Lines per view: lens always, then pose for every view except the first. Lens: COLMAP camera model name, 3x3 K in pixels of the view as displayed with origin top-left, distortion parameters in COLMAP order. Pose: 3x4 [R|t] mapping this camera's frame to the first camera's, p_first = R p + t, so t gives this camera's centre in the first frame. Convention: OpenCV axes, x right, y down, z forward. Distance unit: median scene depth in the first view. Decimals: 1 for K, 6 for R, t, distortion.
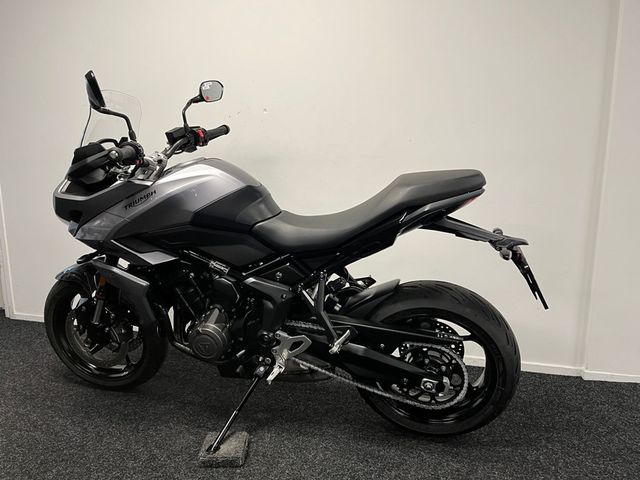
lens RADIAL K [[488.3, 0, 315.4], [0, 488.3, 238.3], [0, 0, 1]] dist [0.092149, -0.128094]
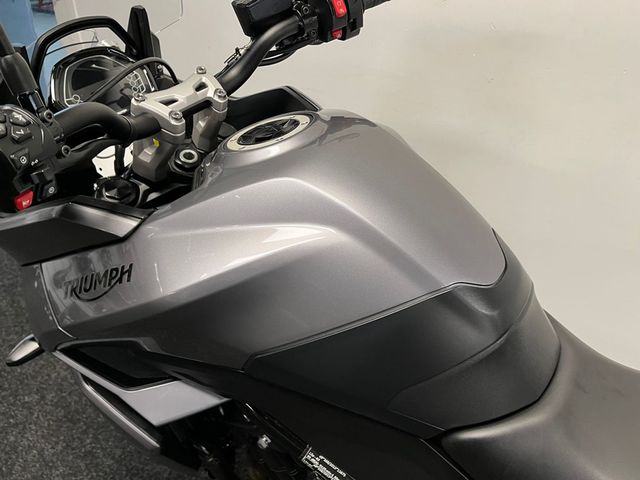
lens RADIAL K [[488.3, 0, 319.2], [0, 488.3, 239.1], [0, 0, 1]] dist [0.092149, -0.128094]
pose [[0.927686, 0.203510, -0.313023, -0.125147], [-0.071756, 0.919940, 0.385436, -0.217424], [0.366402, -0.335103, 0.868018, 0.740134]]
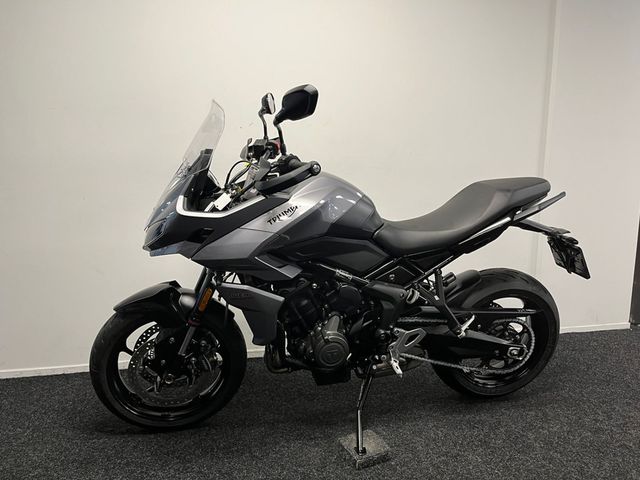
lens RADIAL K [[488.3, 0, 322.9], [0, 488.3, 235.2], [0, 0, 1]] dist [0.092149, -0.128094]
pose [[0.893029, -0.066093, 0.445119, -0.677860], [0.078040, 0.996914, -0.008543, -0.018746], [-0.443181, 0.042366, 0.895431, 0.088046]]
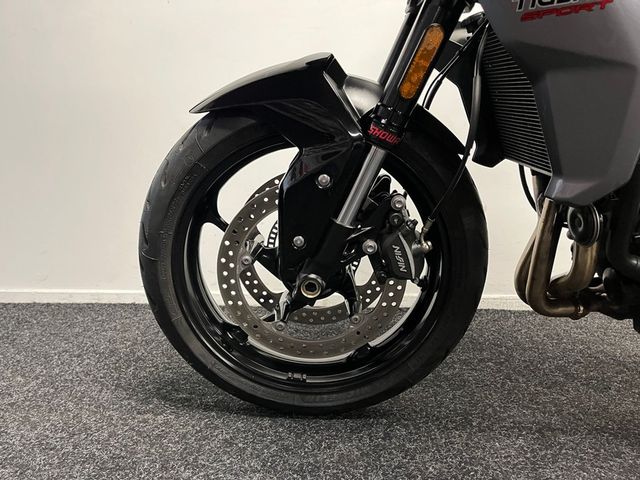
lens RADIAL K [[488.3, 0, 320.4], [0, 488.3, 242.3], [0, 0, 1]] dist [0.092149, -0.128094]
pose [[0.972963, -0.030412, 0.228949, -0.611472], [0.033168, 0.999416, -0.008202, 0.208986], [-0.228566, 0.015575, 0.973404, 0.753793]]
